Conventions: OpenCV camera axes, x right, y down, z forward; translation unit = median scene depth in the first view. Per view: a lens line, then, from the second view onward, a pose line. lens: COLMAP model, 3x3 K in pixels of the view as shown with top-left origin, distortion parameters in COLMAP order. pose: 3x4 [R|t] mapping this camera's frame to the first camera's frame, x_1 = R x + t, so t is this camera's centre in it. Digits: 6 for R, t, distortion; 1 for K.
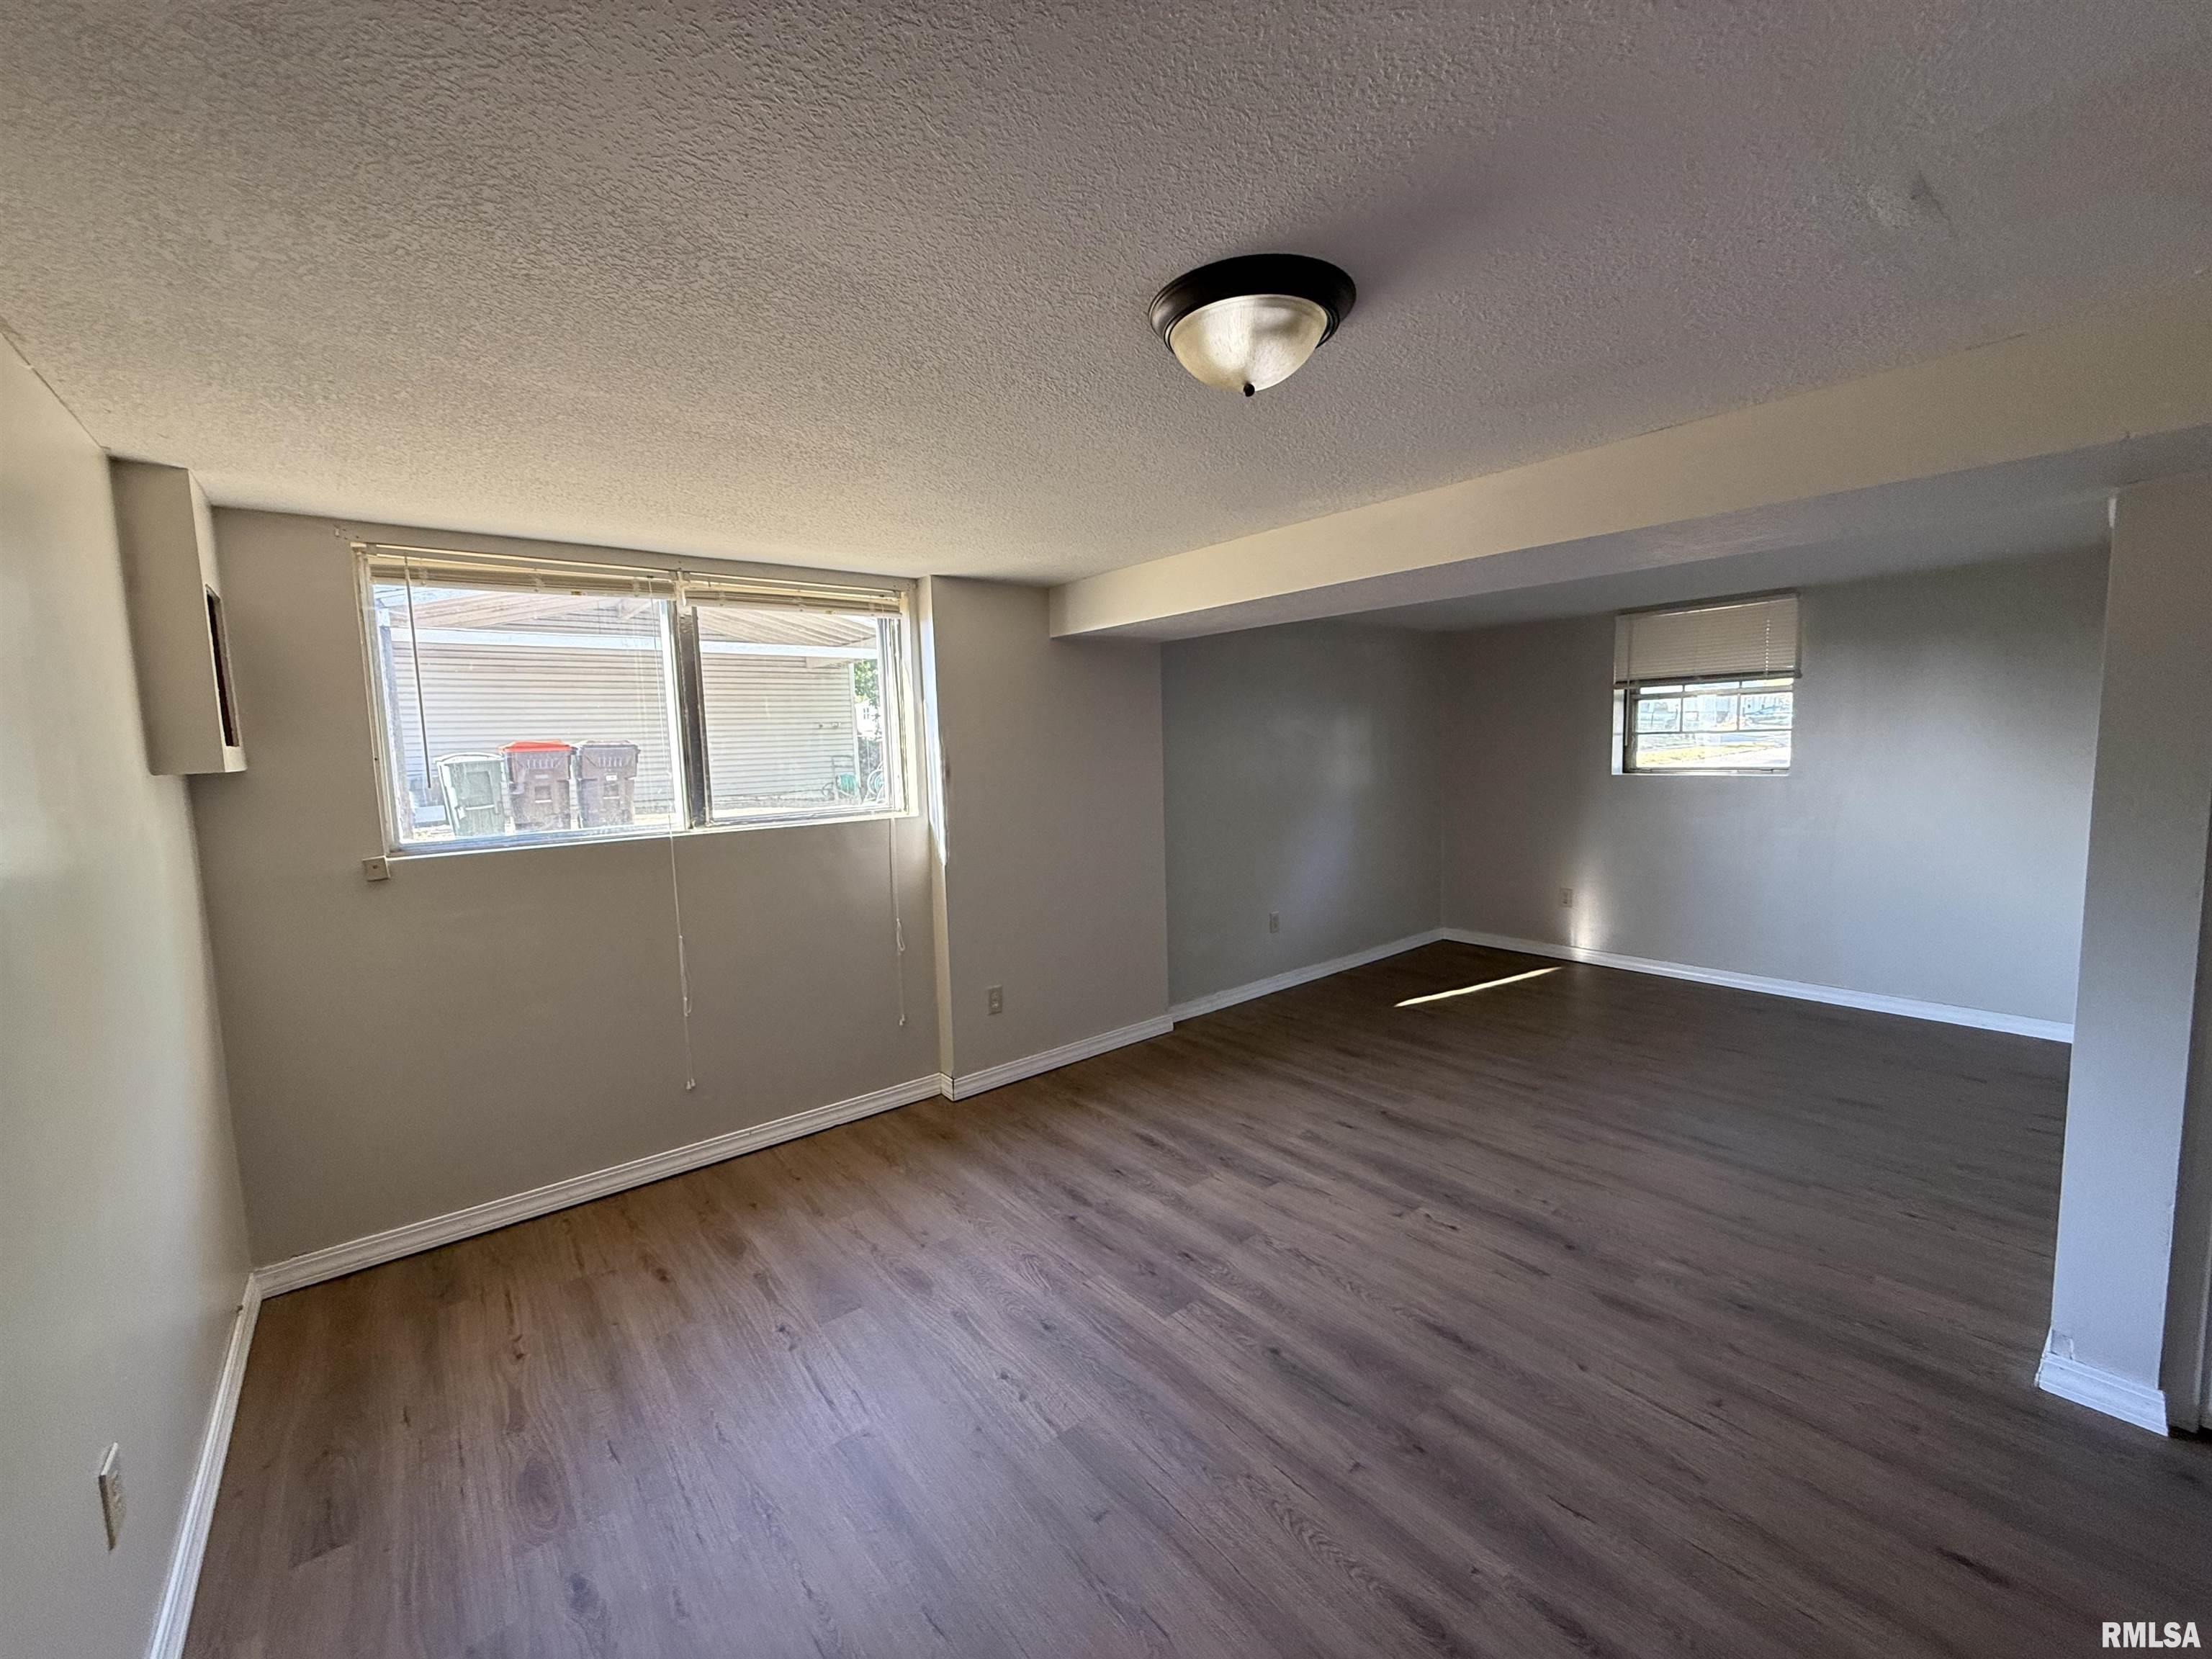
lens RADIAL K [[883.8, 0, 1098.9], [0, 883.8, 826.0], [0, 0, 1]] dist [0.000474, -0.000046]
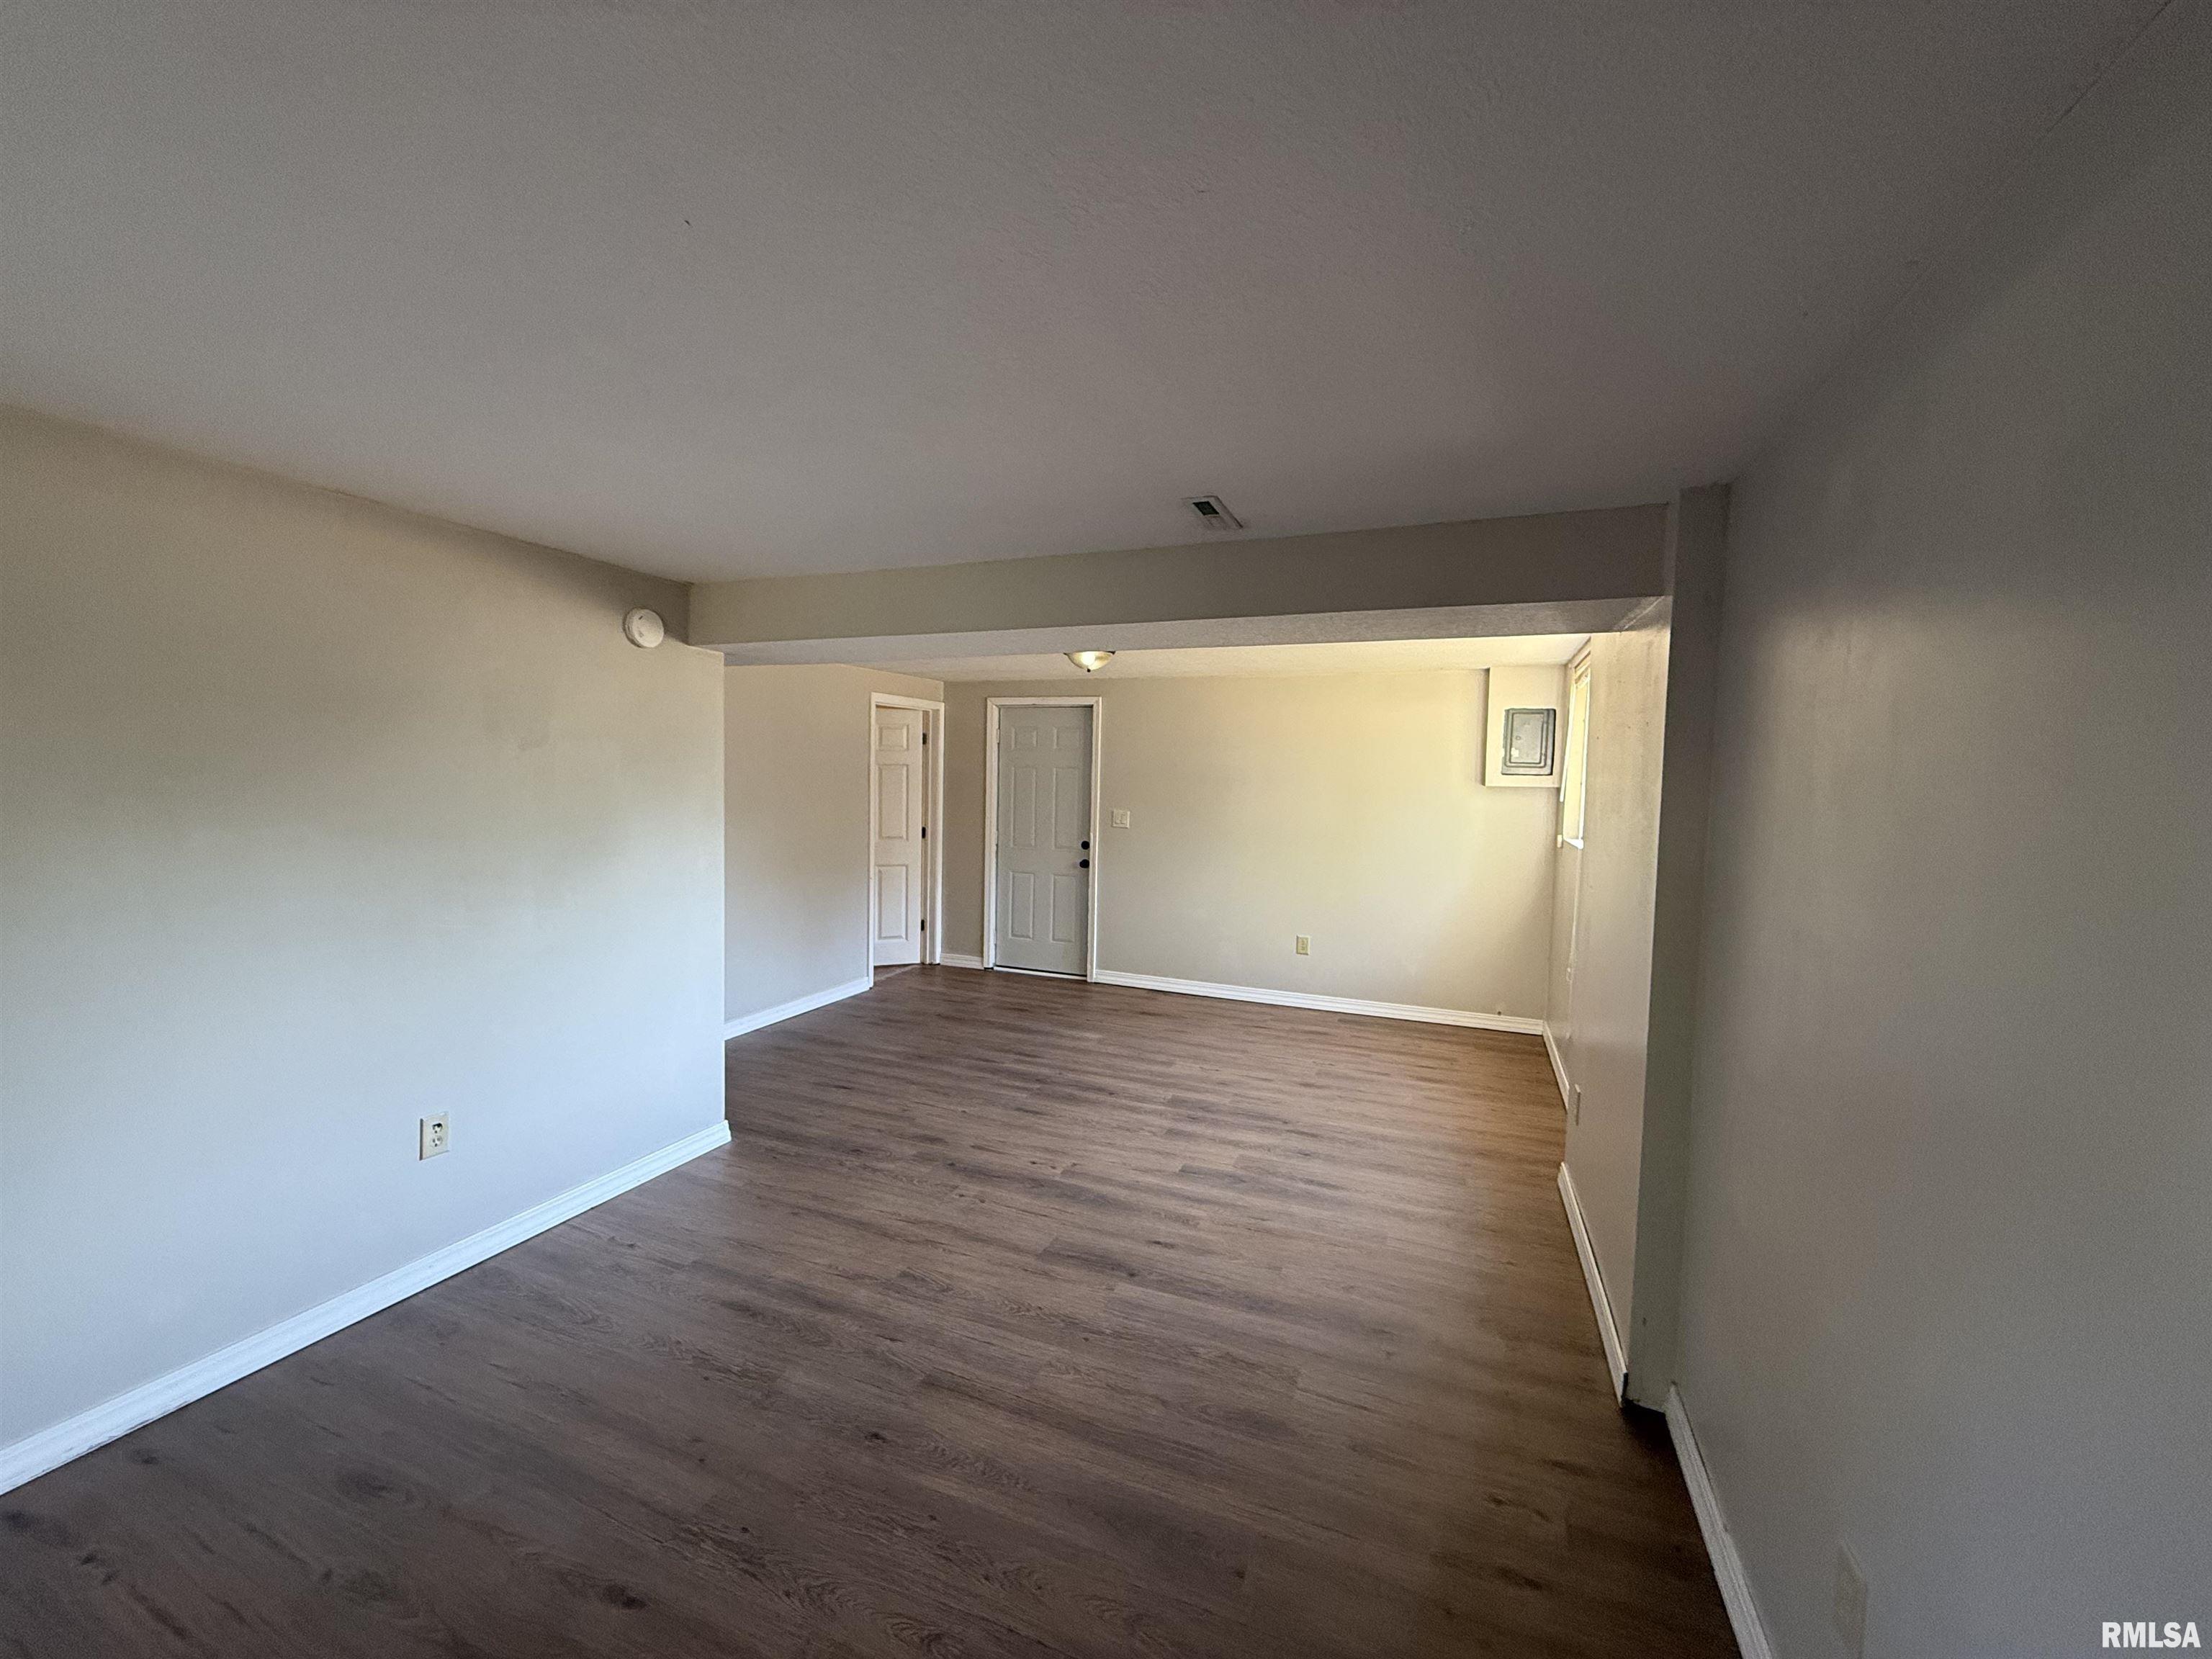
lens RADIAL K [[883.8, 0, 1098.9], [0, 883.8, 826.0], [0, 0, 1]] dist [0.000474, -0.000046]
pose [[-0.875913, 0.039254, -0.480870, 0.792523], [-0.041382, 0.986899, 0.155939, -0.199485], [0.480692, 0.156488, -0.862813, 1.794720]]
